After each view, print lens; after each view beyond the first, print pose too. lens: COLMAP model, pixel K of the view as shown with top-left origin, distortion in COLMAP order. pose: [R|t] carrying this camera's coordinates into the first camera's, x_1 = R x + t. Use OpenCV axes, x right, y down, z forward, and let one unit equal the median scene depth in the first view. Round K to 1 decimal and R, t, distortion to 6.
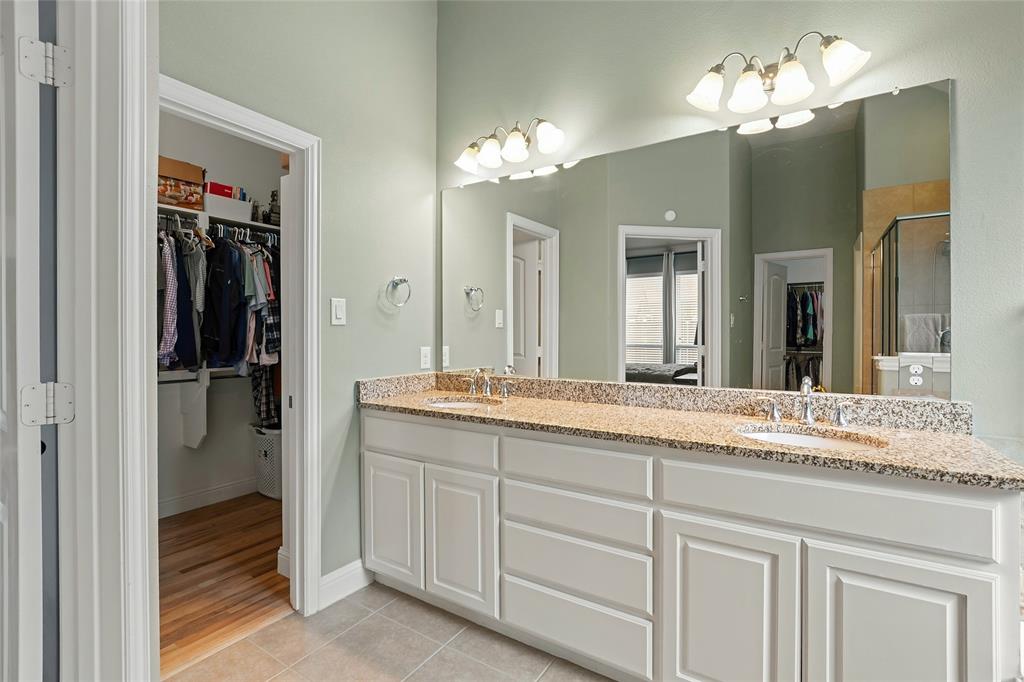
lens RADIAL K [[467.1, 0, 511.7], [0, 467.1, 332.6], [0, 0, 1]] dist [-0.014831, 0.002254]
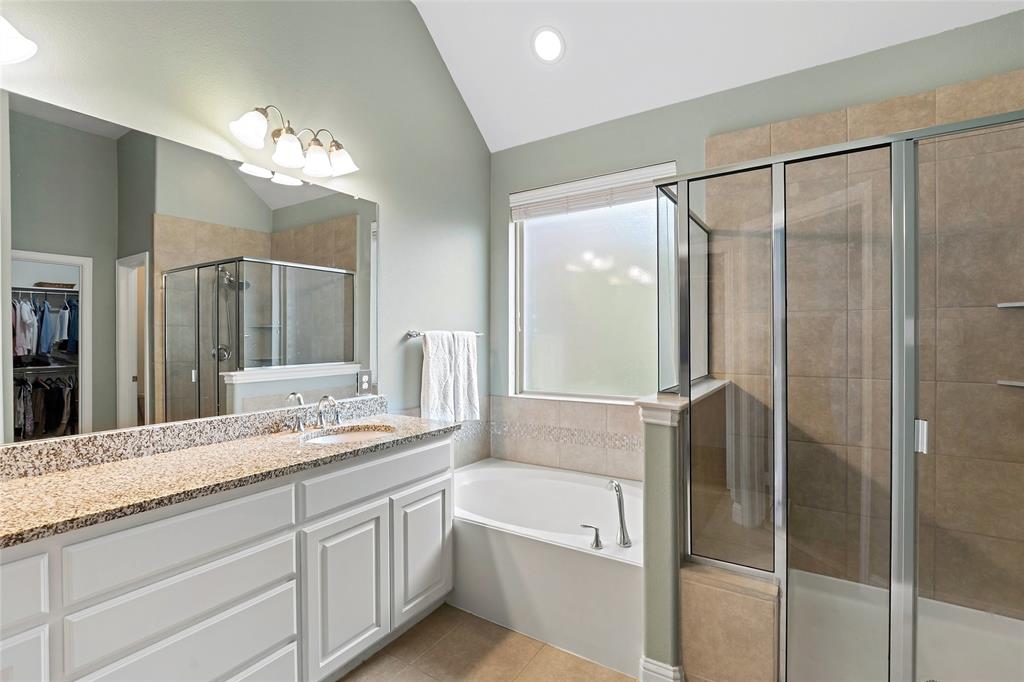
lens RADIAL K [[467.1, 0, 518.4], [0, 467.1, 340.0], [0, 0, 1]] dist [-0.014831, 0.002254]
pose [[-0.008590, -0.002303, 0.999960, -0.687356], [0.004669, 0.999986, 0.002343, -0.051001], [-0.999952, 0.004689, -0.008579, 0.462464]]
